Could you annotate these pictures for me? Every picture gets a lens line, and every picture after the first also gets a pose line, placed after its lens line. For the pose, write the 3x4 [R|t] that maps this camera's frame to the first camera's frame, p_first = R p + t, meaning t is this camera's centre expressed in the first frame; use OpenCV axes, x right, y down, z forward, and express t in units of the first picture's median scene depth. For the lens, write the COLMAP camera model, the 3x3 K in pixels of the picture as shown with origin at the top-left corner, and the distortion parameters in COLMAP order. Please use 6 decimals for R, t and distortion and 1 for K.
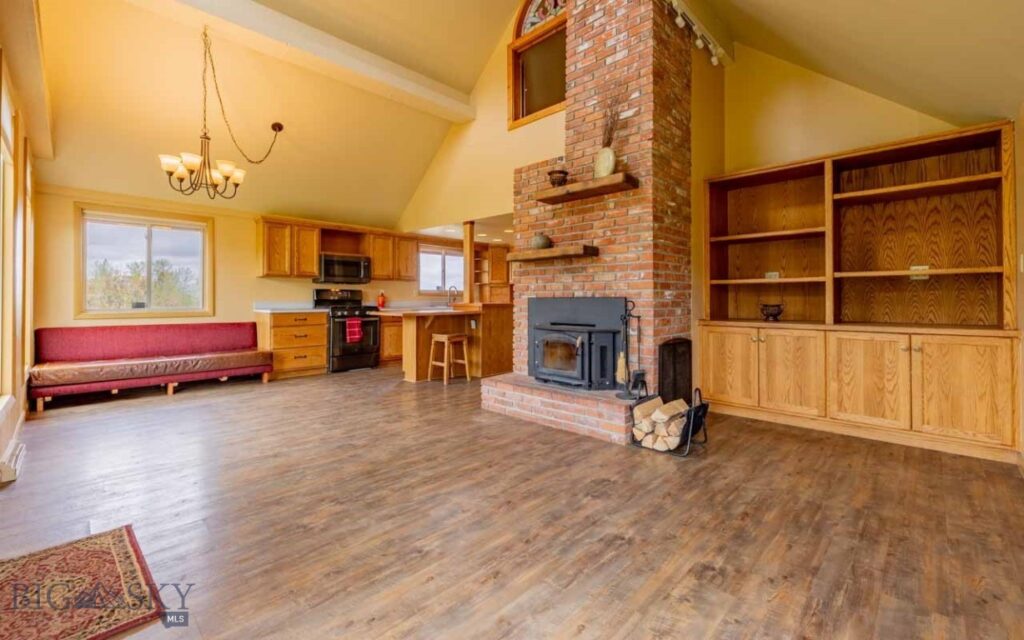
lens RADIAL K [[438.4, 0, 511.6], [0, 438.4, 297.5], [0, 0, 1]] dist [-0.002605, -0.000275]
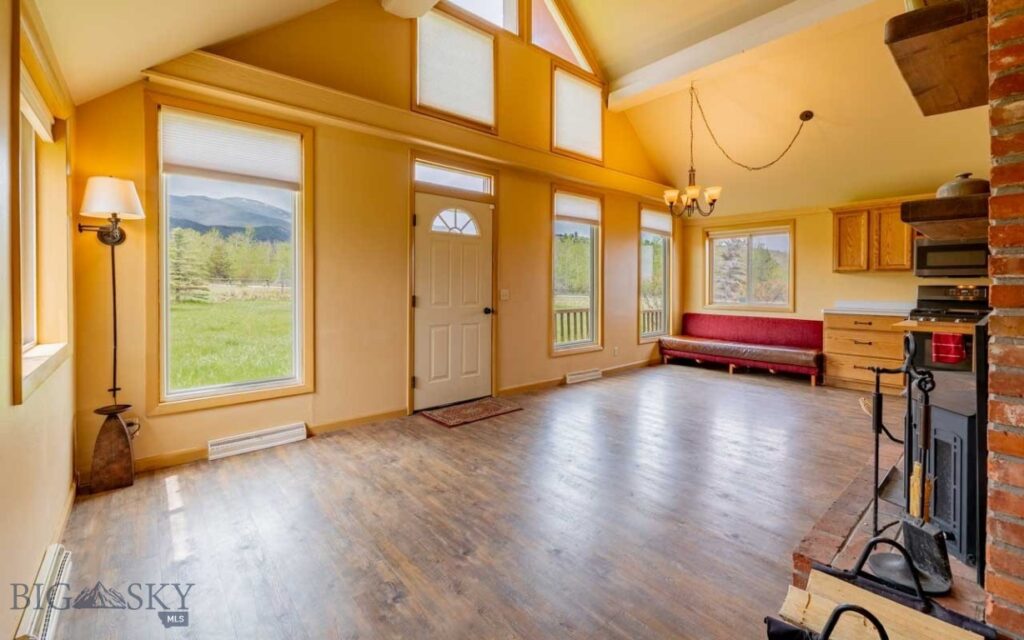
lens RADIAL K [[438.4, 0, 511.6], [0, 438.4, 297.5], [0, 0, 1]] dist [-0.002605, -0.000275]
pose [[-0.104141, 0.026938, -0.994198, 0.623999], [0.000800, 0.999635, 0.027001, -0.032360], [0.994562, 0.002016, -0.104124, 0.615446]]
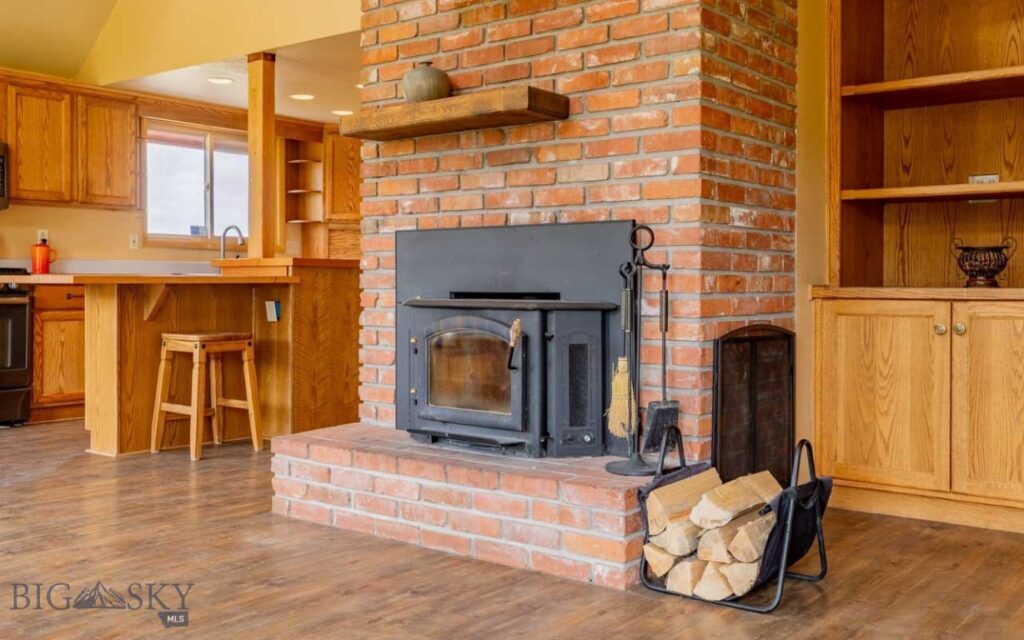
lens RADIAL K [[1014.8, 0, 516.6], [0, 1014.8, 297.7], [0, 0, 1]] dist [-0.005304, 0.000044]
pose [[0.994098, 0.001168, 0.108477, 0.051086], [-0.003098, 0.999840, 0.017629, 0.048277], [-0.108439, -0.017861, 0.993943, 0.092760]]
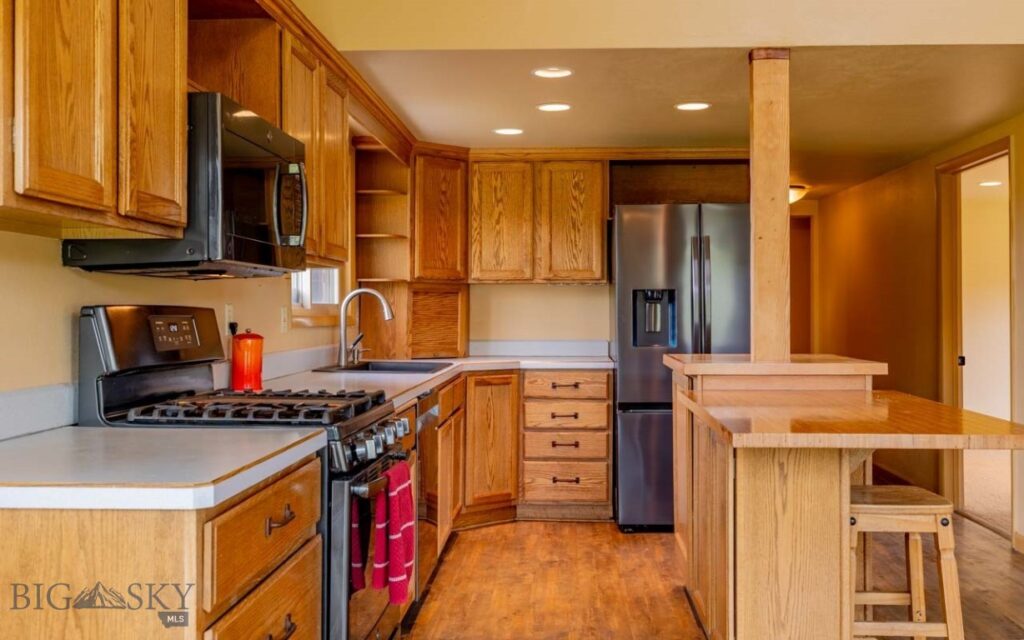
lens RADIAL K [[1014.8, 0, 516.6], [0, 1014.8, 297.7], [0, 0, 1]] dist [-0.005304, 0.000044]
pose [[0.747562, 0.007340, 0.664151, -0.955472], [-0.000559, 0.999946, -0.010421, -0.029987], [-0.664192, 0.007419, 0.747525, 1.020993]]
